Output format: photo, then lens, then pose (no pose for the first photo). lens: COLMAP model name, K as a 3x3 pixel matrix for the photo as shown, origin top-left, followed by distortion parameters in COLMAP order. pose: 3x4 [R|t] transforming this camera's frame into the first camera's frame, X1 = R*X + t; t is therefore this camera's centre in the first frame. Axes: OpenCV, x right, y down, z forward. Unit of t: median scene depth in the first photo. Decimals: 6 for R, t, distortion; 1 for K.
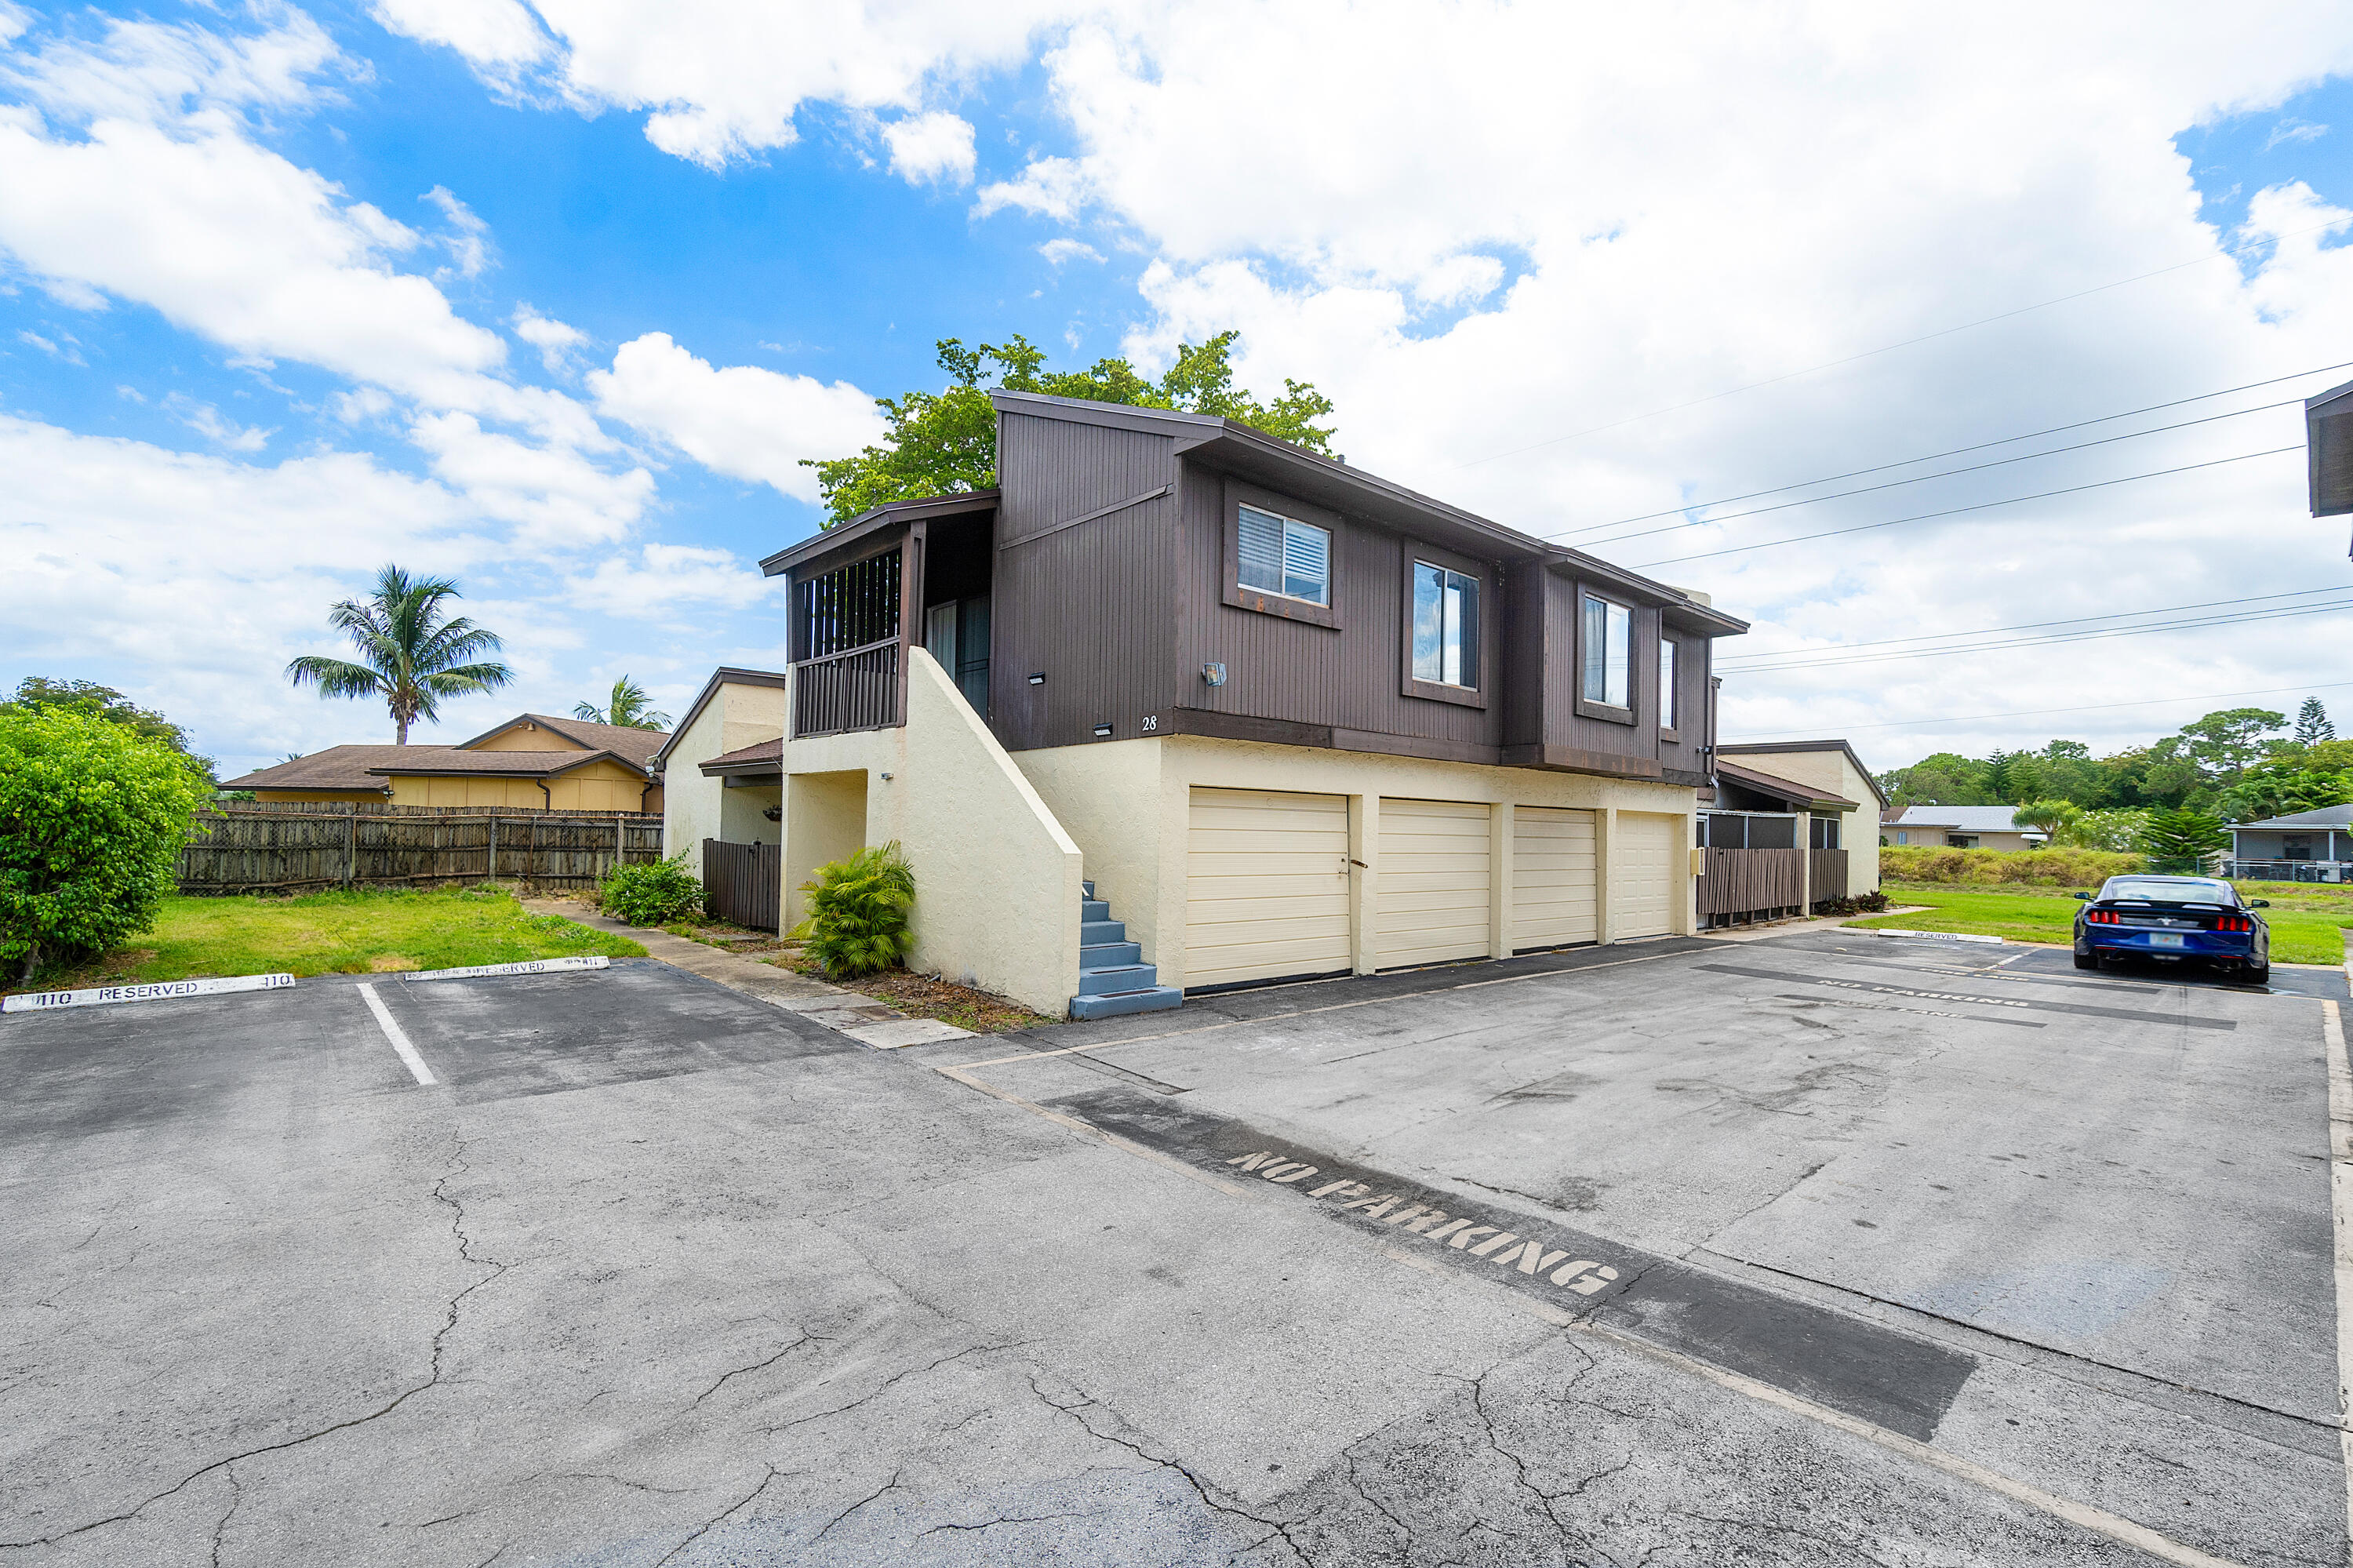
lens RADIAL K [[1035.1, 0, 1179.2], [0, 1035.1, 811.8], [0, 0, 1]] dist [0.002227, 0.000197]
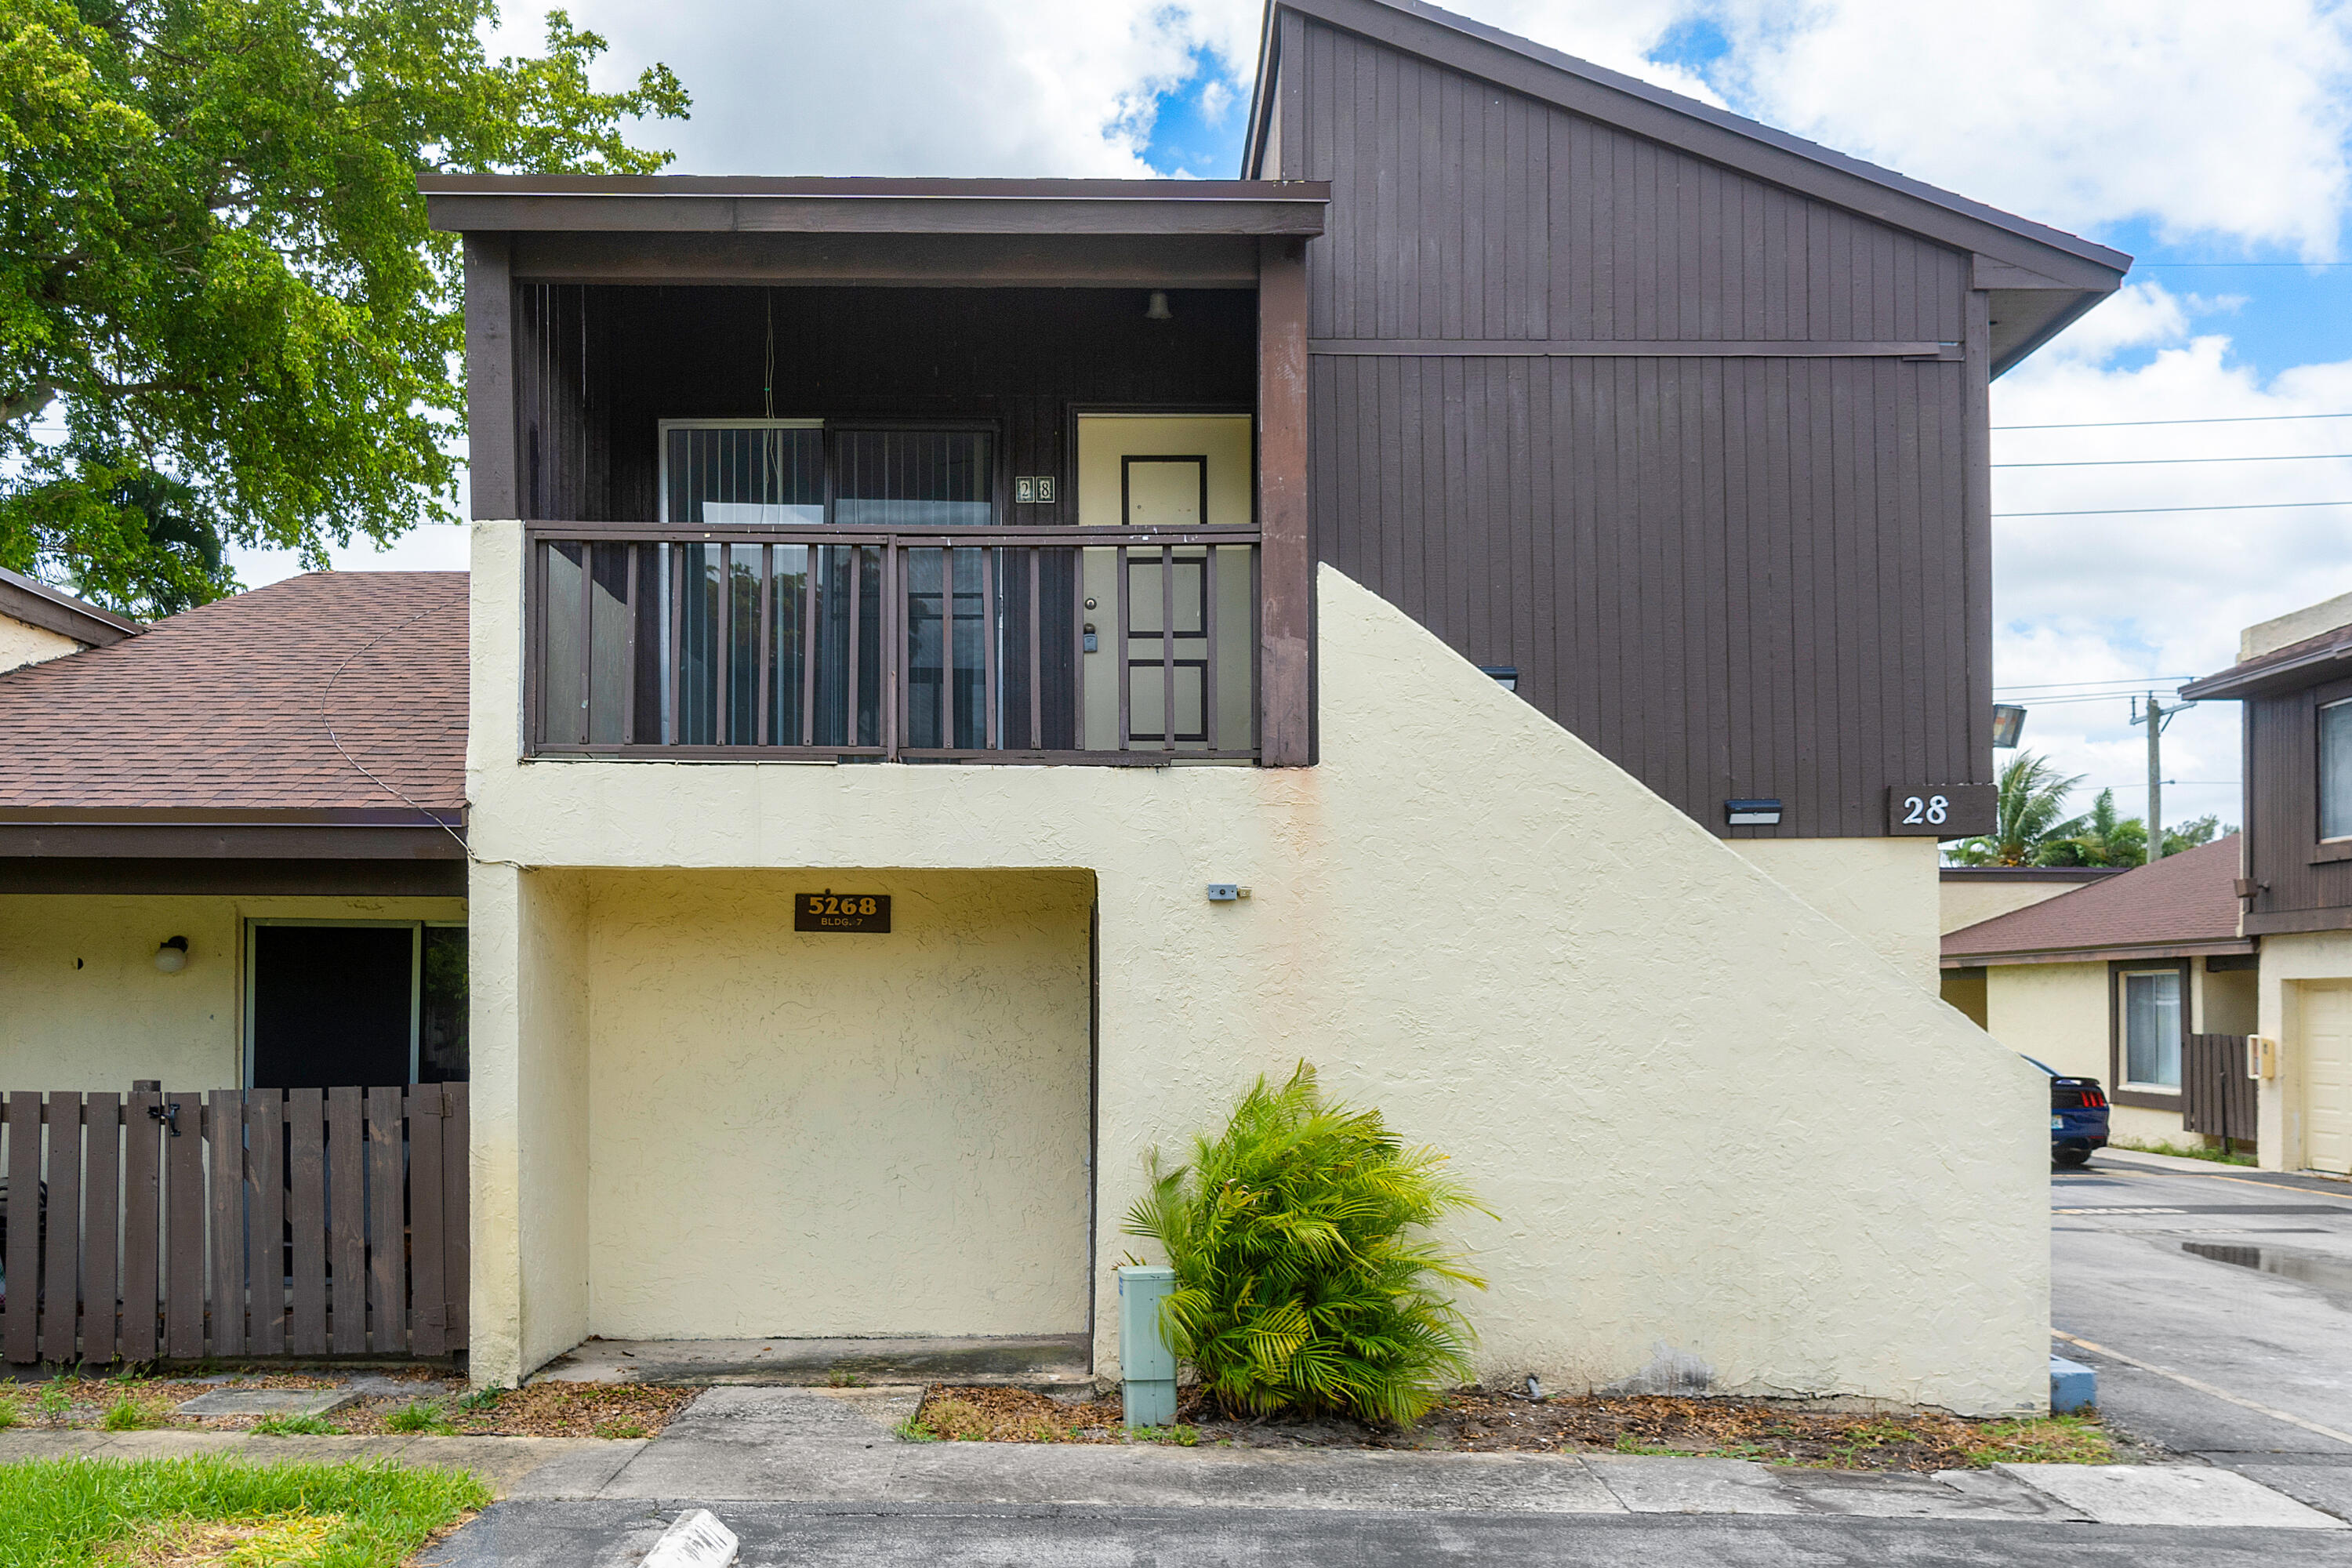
lens RADIAL K [[1943.6, 0, 1171.3], [0, 1943.6, 979.7], [0, 0, 1]] dist [0.005228, -0.007642]
pose [[0.673115, -0.006762, 0.739507, -0.961959], [-0.003753, 0.999914, 0.012559, -0.013157], [-0.739529, -0.011229, 0.673031, 0.623702]]
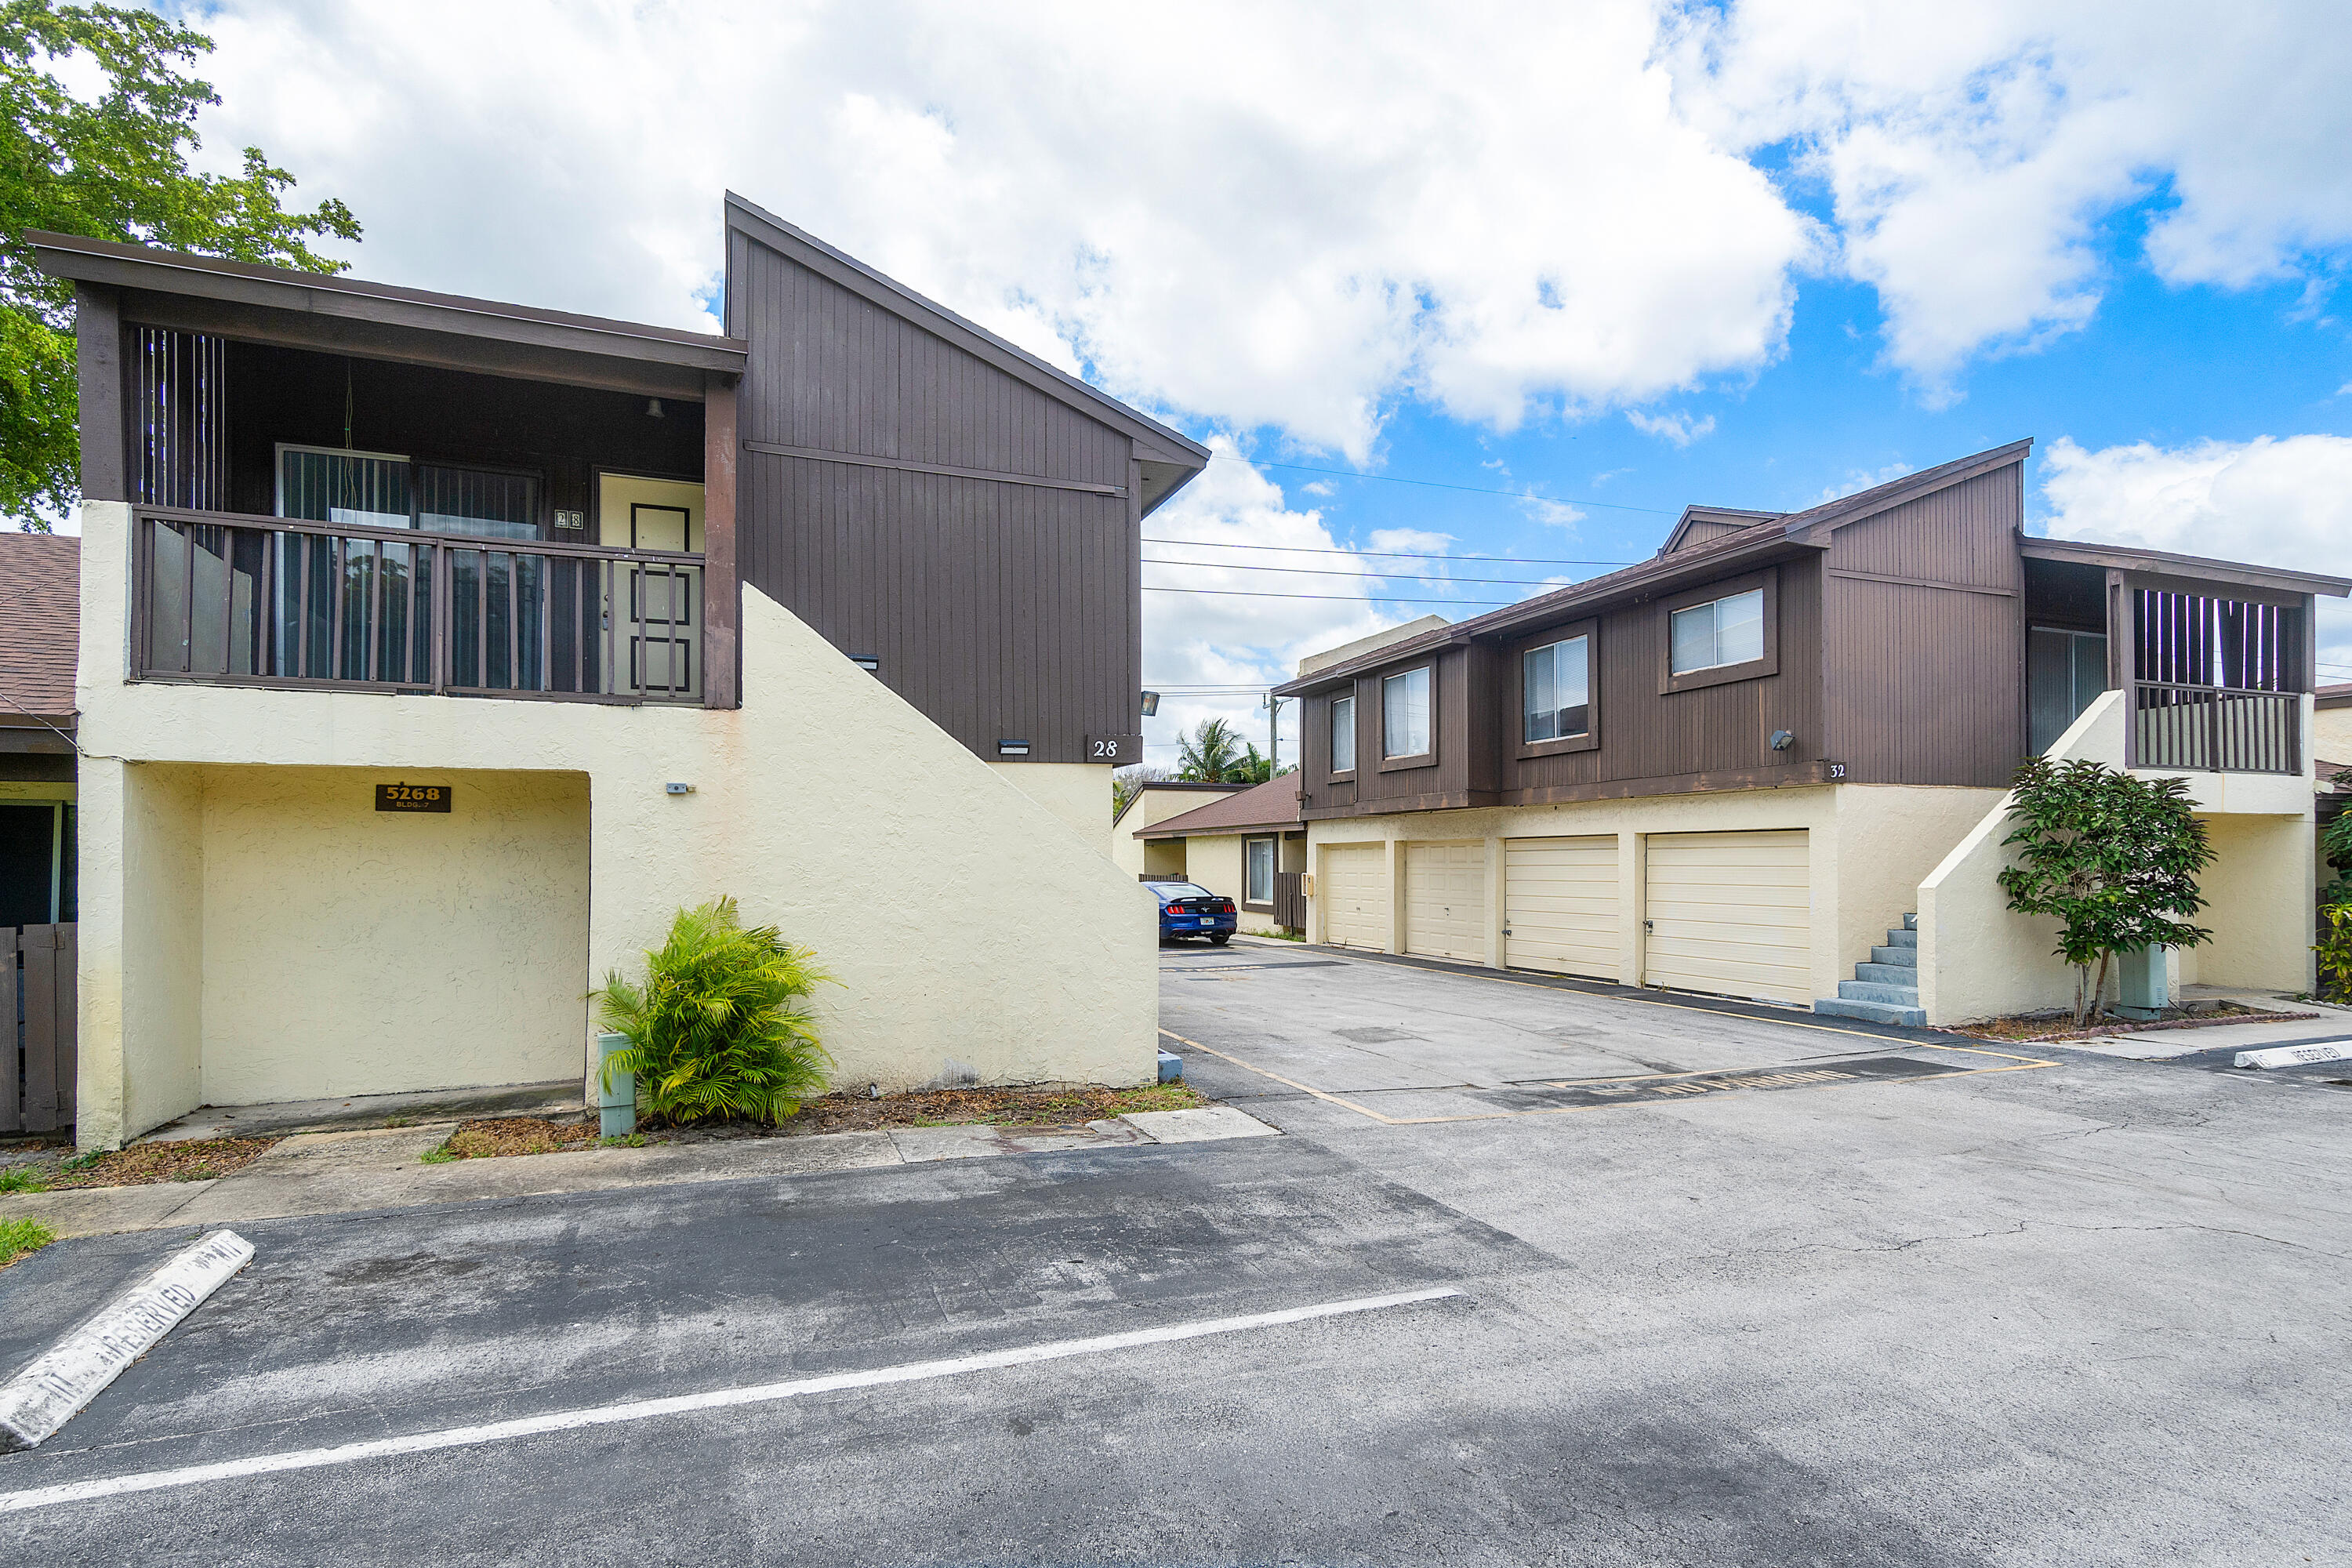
lens RADIAL K [[1145.4, 0, 1171.9], [0, 1145.4, 848.7], [0, 0, 1]] dist [0.001404, -0.000053]
pose [[0.359411, -0.010740, 0.933118, -0.921618], [-0.006797, 0.999877, 0.014127, -0.012862], [-0.933155, -0.011420, 0.359294, 0.581876]]
